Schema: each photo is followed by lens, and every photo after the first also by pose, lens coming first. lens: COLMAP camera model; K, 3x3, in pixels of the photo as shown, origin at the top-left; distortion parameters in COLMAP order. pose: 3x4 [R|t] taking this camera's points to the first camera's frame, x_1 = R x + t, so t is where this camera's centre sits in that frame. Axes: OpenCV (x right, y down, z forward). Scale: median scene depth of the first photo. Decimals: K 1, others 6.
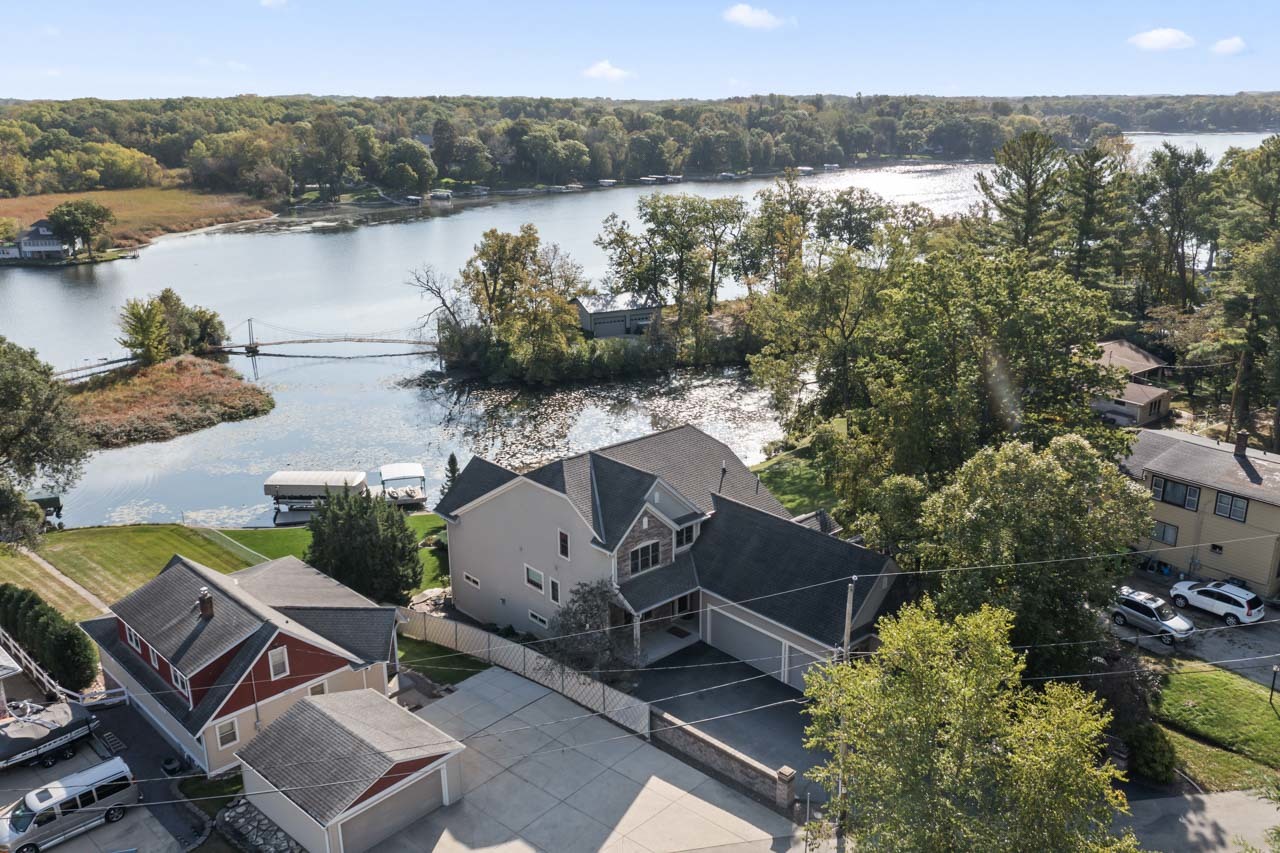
lens RADIAL K [[1034.3, 0, 640.0], [0, 1034.3, 426.5], [0, 0, 1]] dist [0.001658, 0.006233]
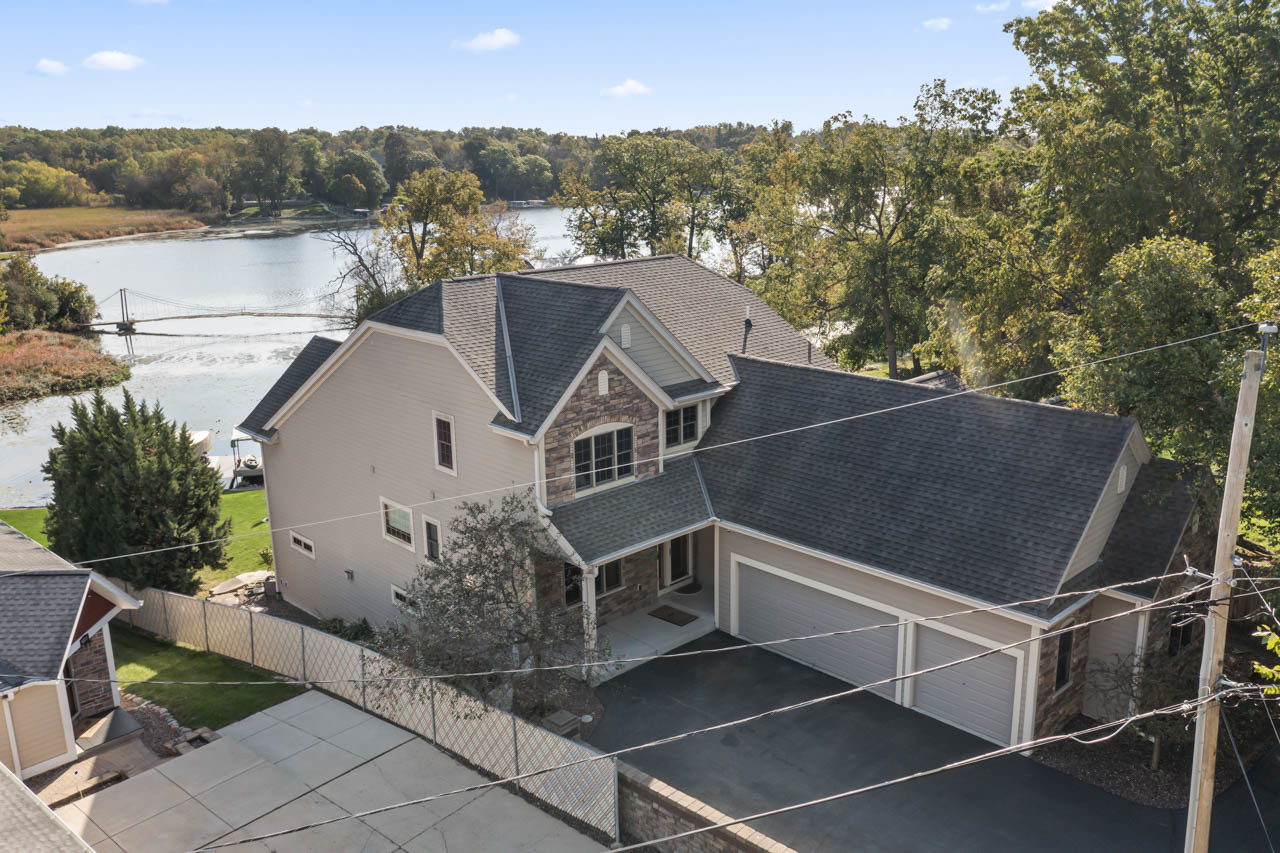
lens RADIAL K [[1042.2, 0, 640.0], [0, 1042.2, 426.5], [0, 0, 1]] dist [0.004028, 0.006565]
pose [[0.999449, -0.017186, 0.028397, 0.003010], [0.018442, 0.998835, -0.044602, 0.050107], [-0.027598, 0.045101, 0.998601, 0.187403]]
